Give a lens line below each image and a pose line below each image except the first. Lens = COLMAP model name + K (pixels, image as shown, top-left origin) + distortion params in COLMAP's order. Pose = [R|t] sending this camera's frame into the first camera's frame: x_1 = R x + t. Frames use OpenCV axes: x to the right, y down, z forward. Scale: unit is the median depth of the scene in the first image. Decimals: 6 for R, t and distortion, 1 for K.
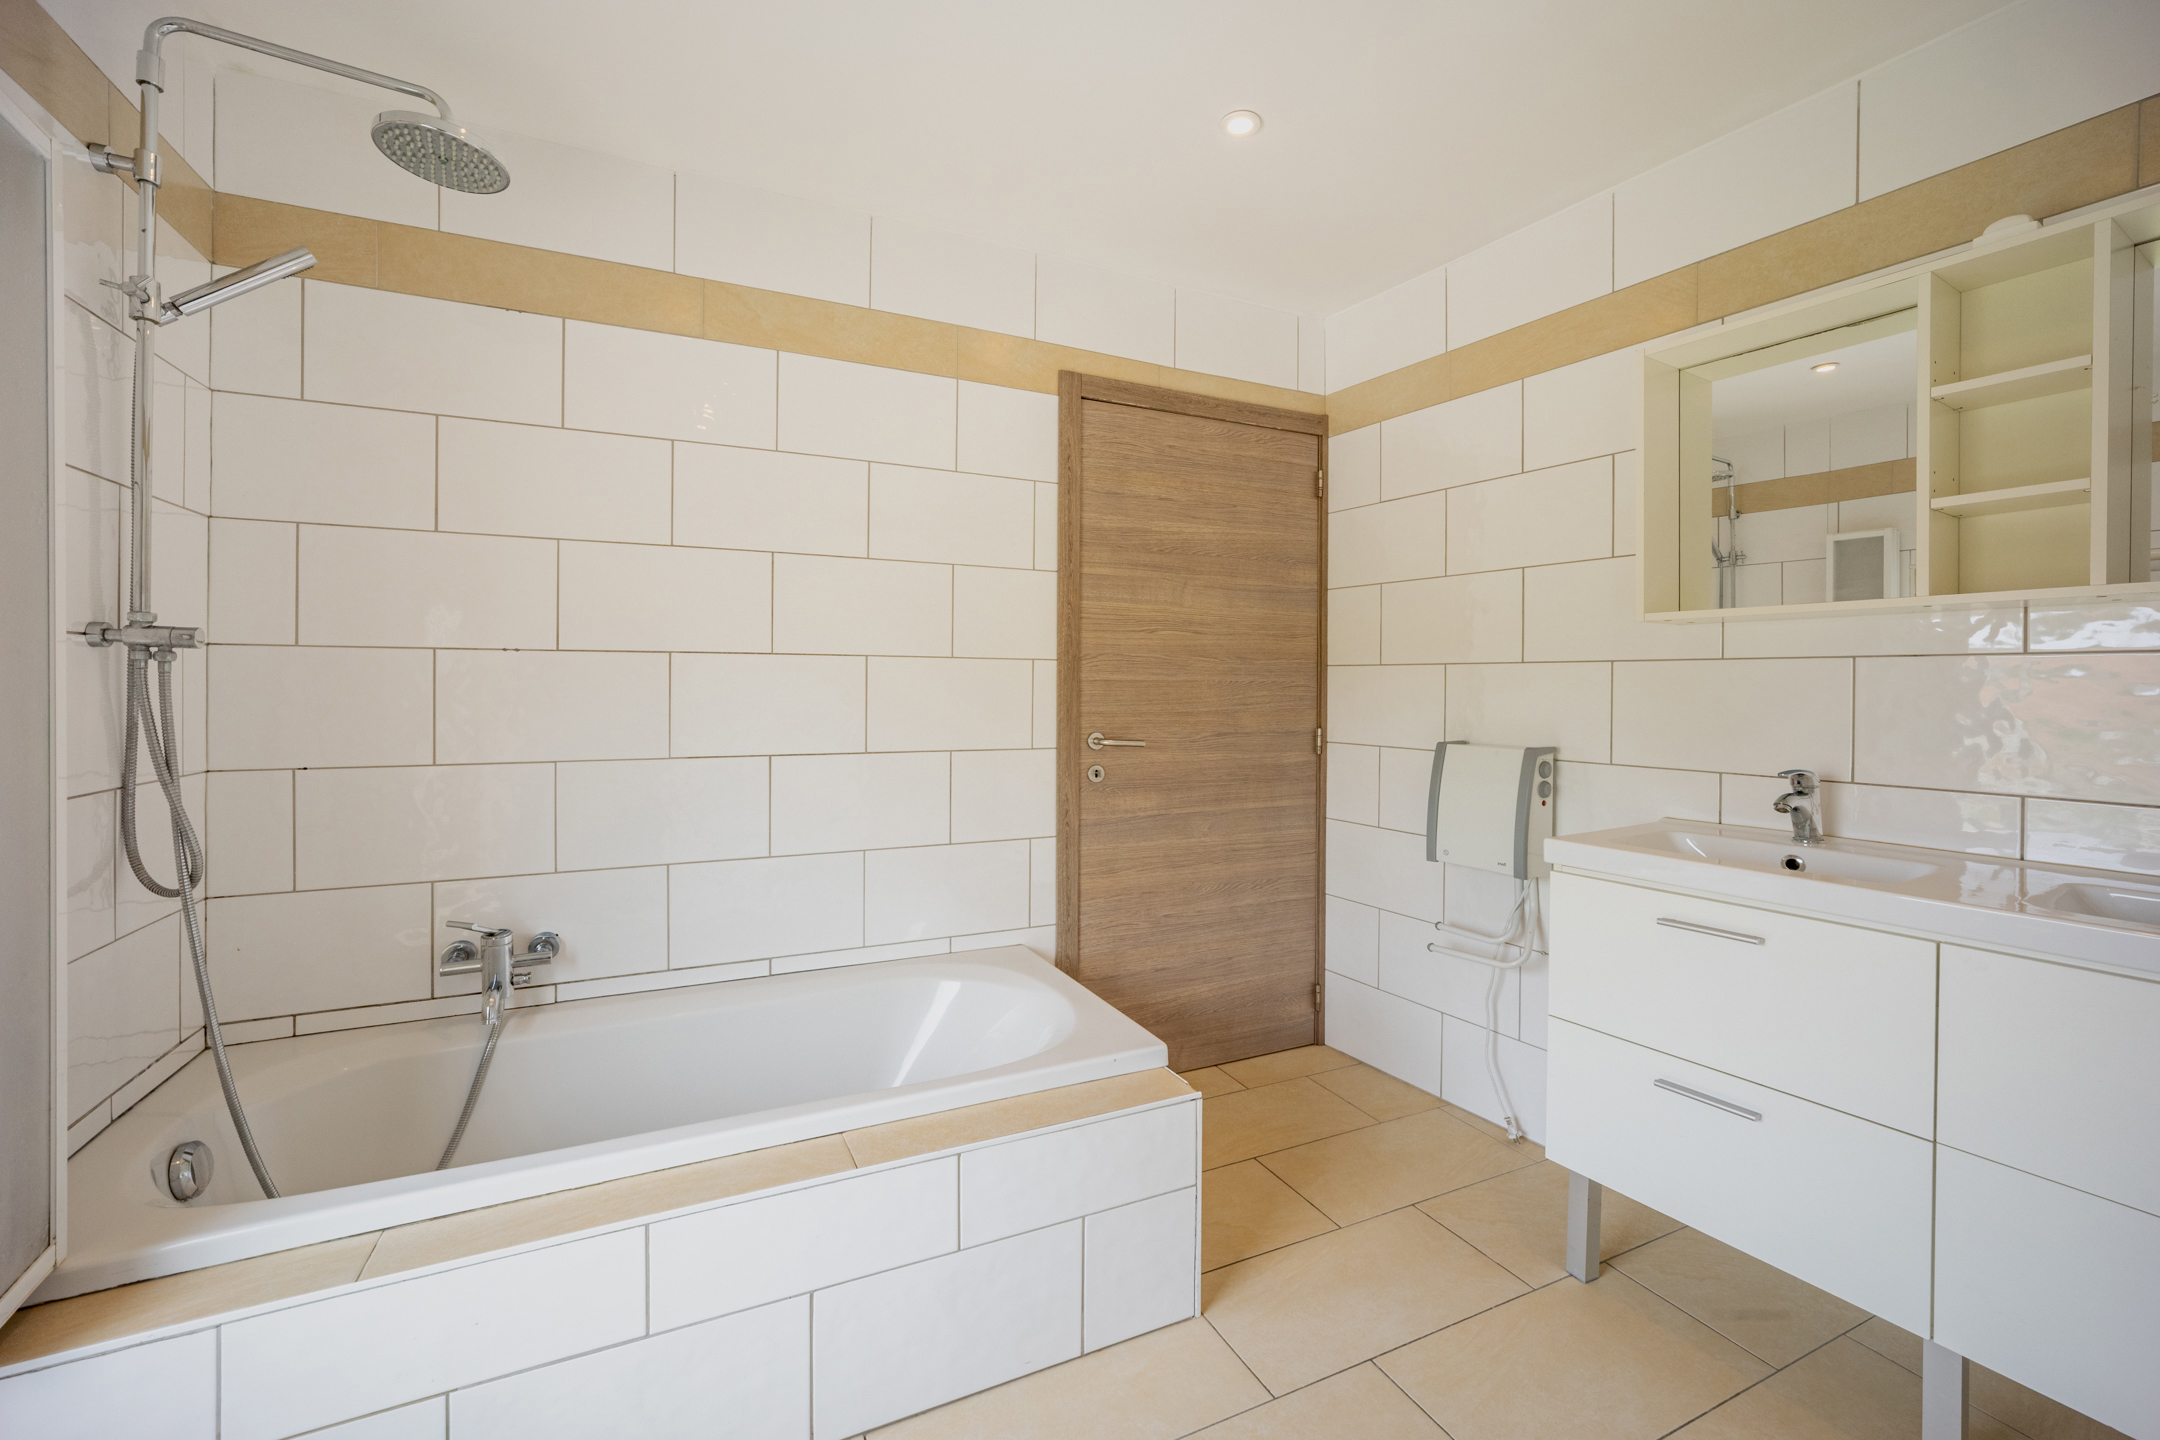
lens RADIAL K [[882.2, 0, 1084.4], [0, 882.2, 684.2], [0, 0, 1]] dist [-0.000036, 0.000198]
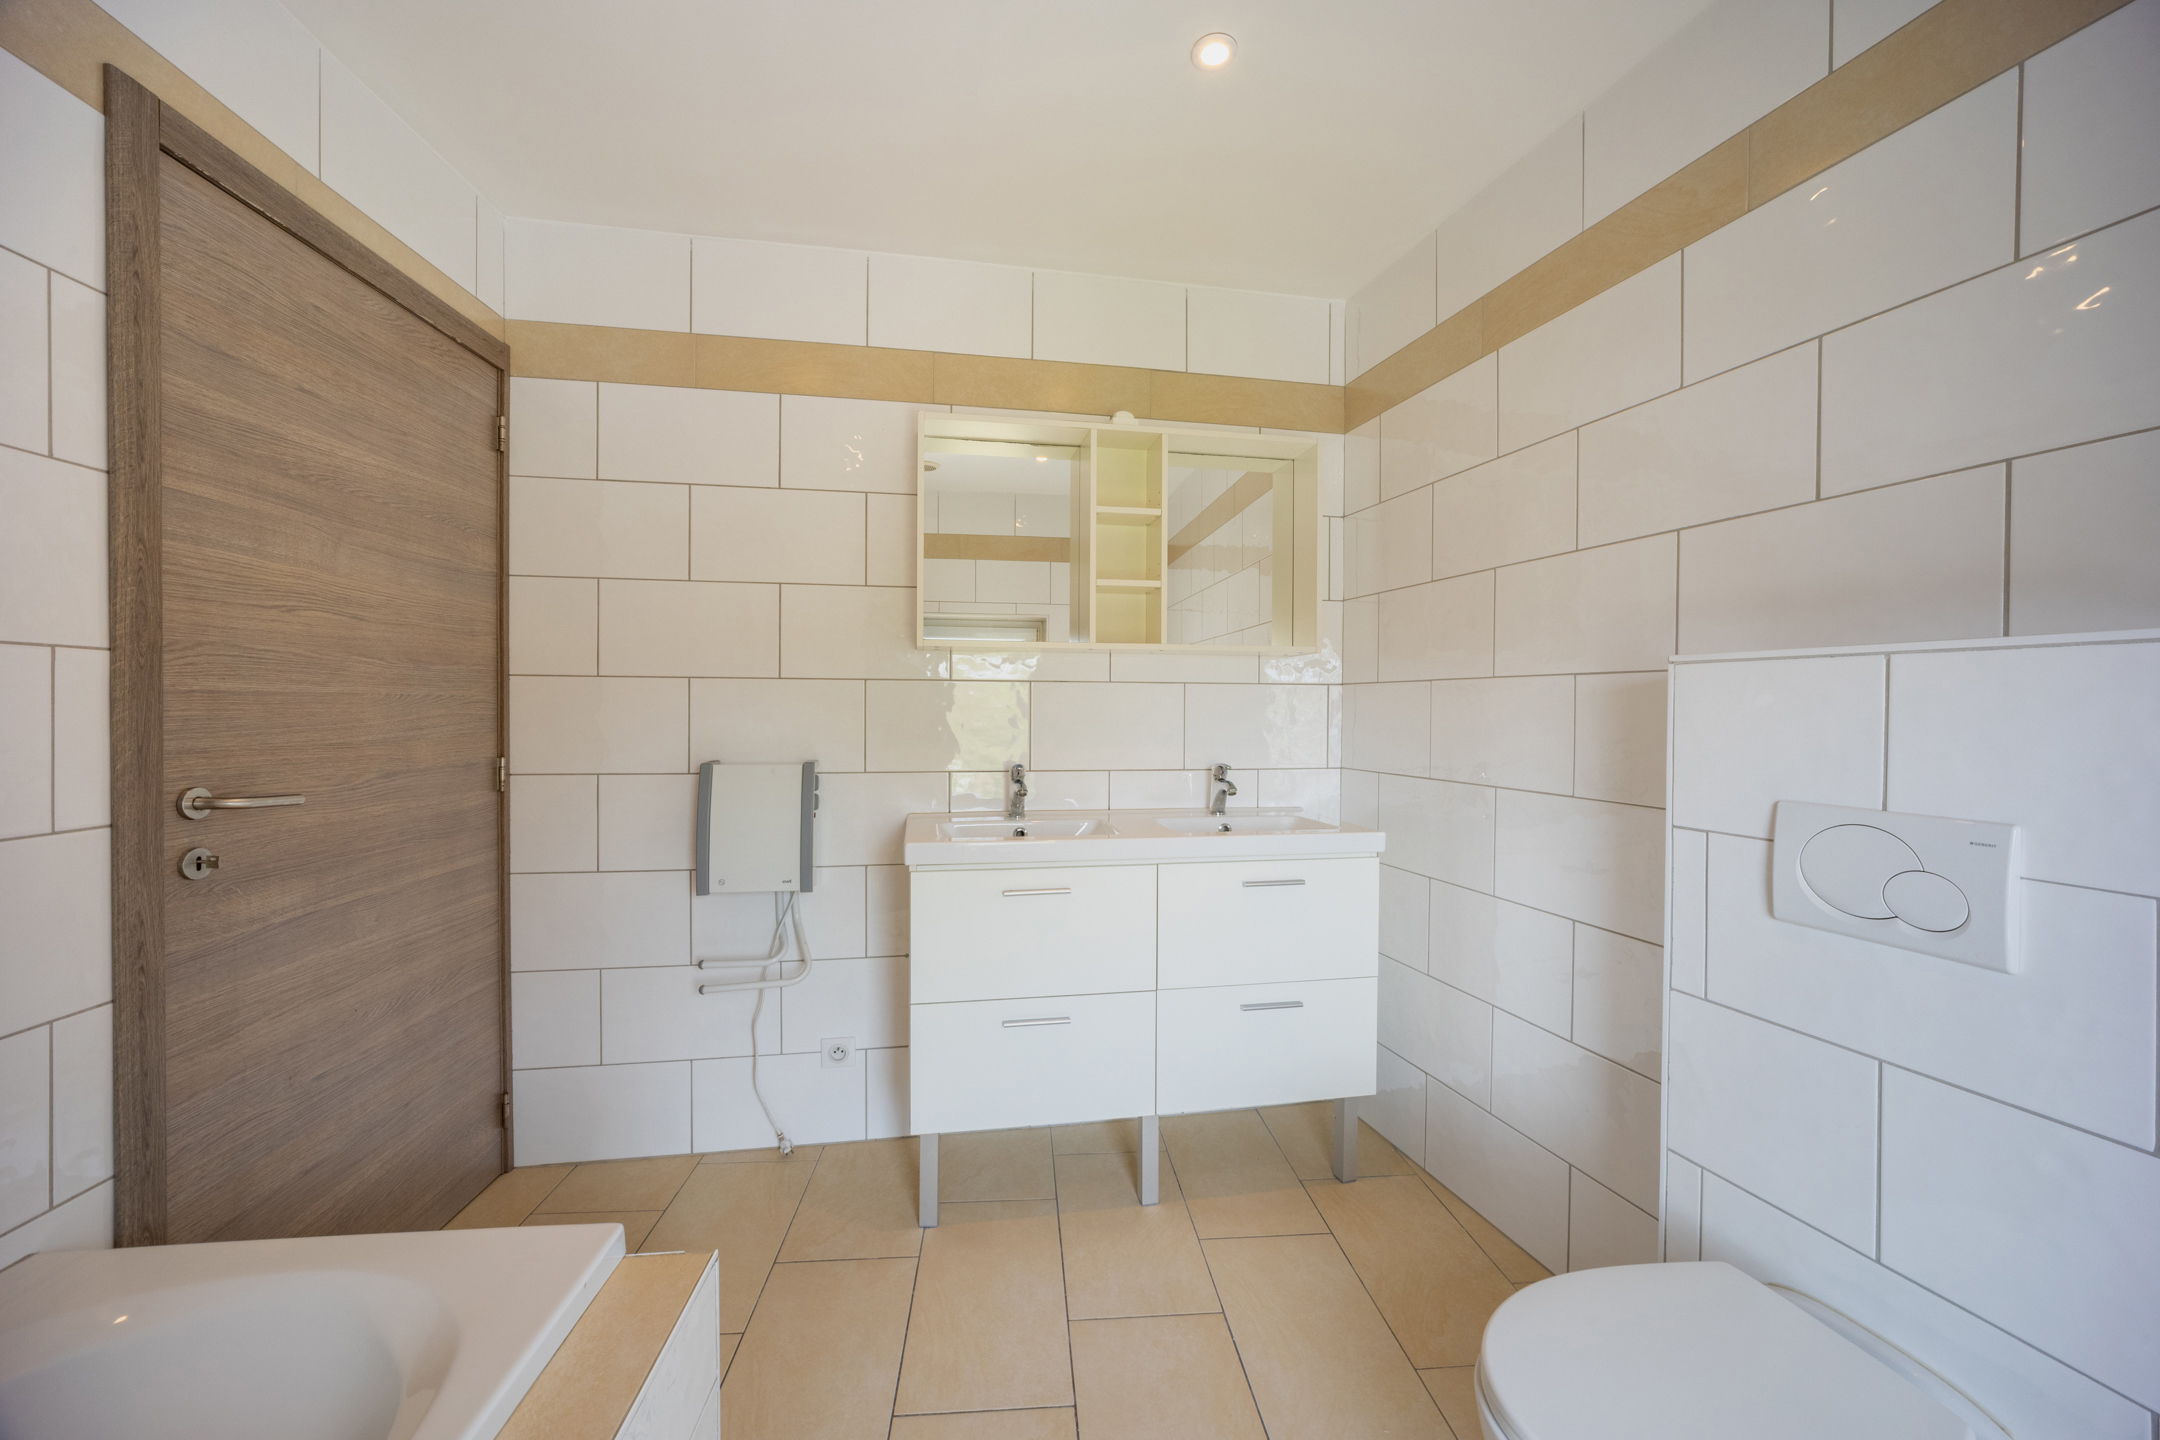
lens RADIAL K [[883.1, 0, 1076.0], [0, 883.1, 713.6], [0, 0, 1]] dist [-0.001068, 0.003540]
pose [[0.361442, -0.012325, 0.932313, -0.284695], [-0.002908, 0.999893, 0.014345, 0.000043], [-0.932390, -0.007897, 0.361367, 0.288339]]
